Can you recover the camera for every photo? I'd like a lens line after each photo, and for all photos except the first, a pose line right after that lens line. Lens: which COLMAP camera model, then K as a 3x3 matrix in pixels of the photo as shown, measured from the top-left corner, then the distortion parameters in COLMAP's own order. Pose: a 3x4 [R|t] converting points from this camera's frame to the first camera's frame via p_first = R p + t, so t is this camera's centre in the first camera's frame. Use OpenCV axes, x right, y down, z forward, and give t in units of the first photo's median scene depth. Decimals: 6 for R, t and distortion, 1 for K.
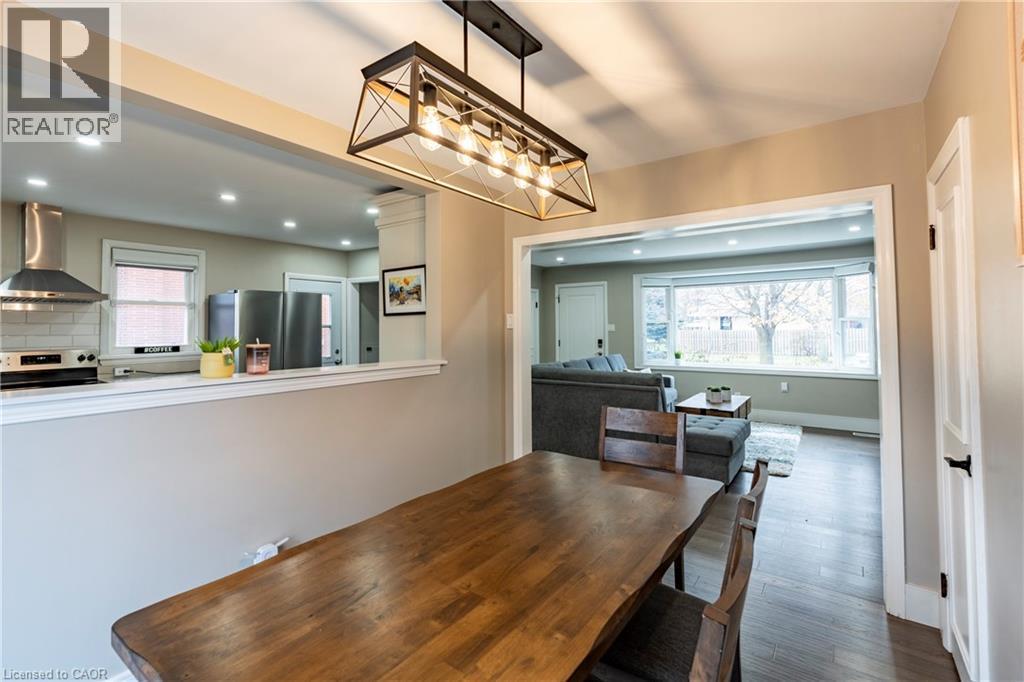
lens RADIAL K [[476.3, 0, 498.6], [0, 476.3, 316.1], [0, 0, 1]] dist [-0.001224, 0.000288]
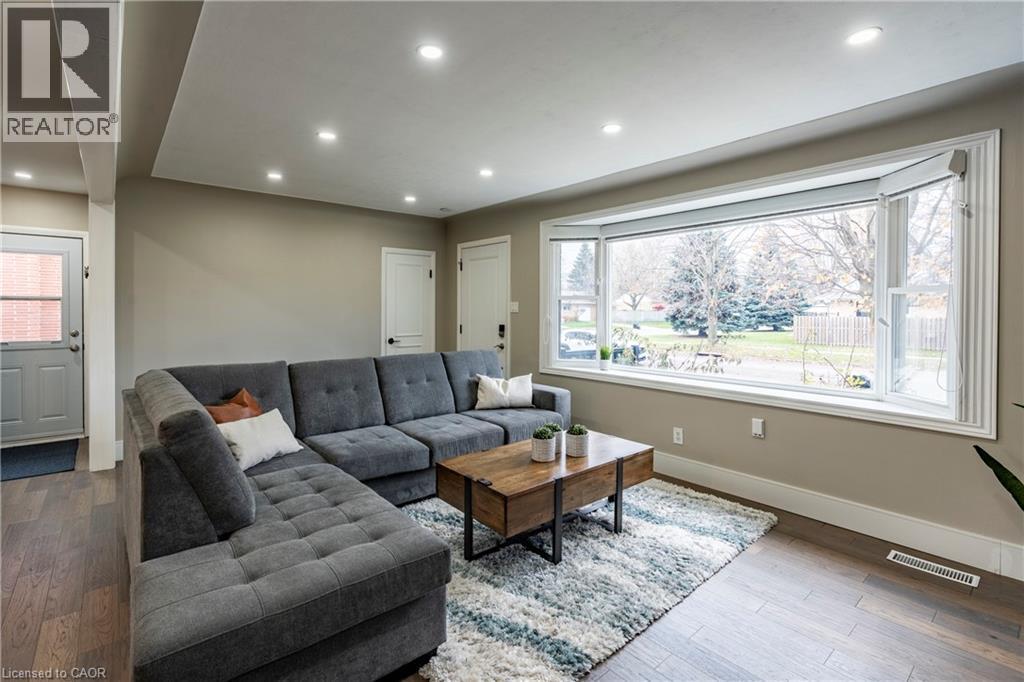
lens RADIAL K [[476.3, 0, 498.6], [0, 476.3, 316.1], [0, 0, 1]] dist [-0.001224, 0.000288]
pose [[0.967205, 0.014526, -0.253582, 0.391409], [-0.005719, 0.999356, 0.035432, 0.014544], [0.253933, -0.032820, 0.966665, 0.385212]]
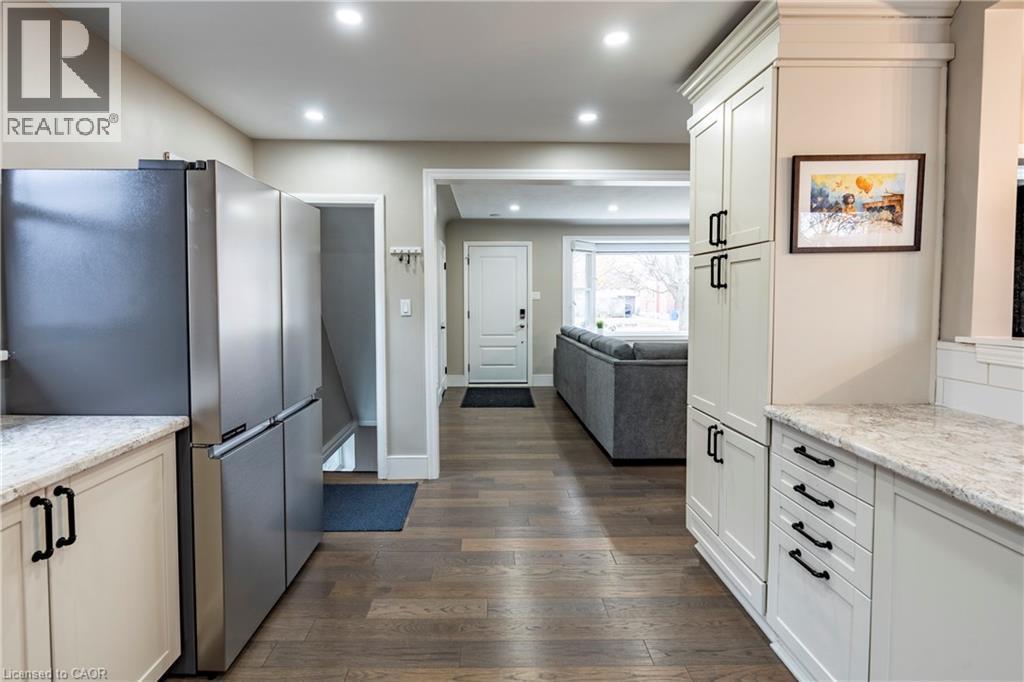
lens RADIAL K [[476.3, 0, 498.6], [0, 476.3, 316.1], [0, 0, 1]] dist [-0.001224, 0.000288]
pose [[0.808161, -0.019132, 0.588650, -0.340765], [-0.013365, 0.998619, 0.050806, 0.019109], [-0.588810, -0.048927, 0.806790, 0.349442]]
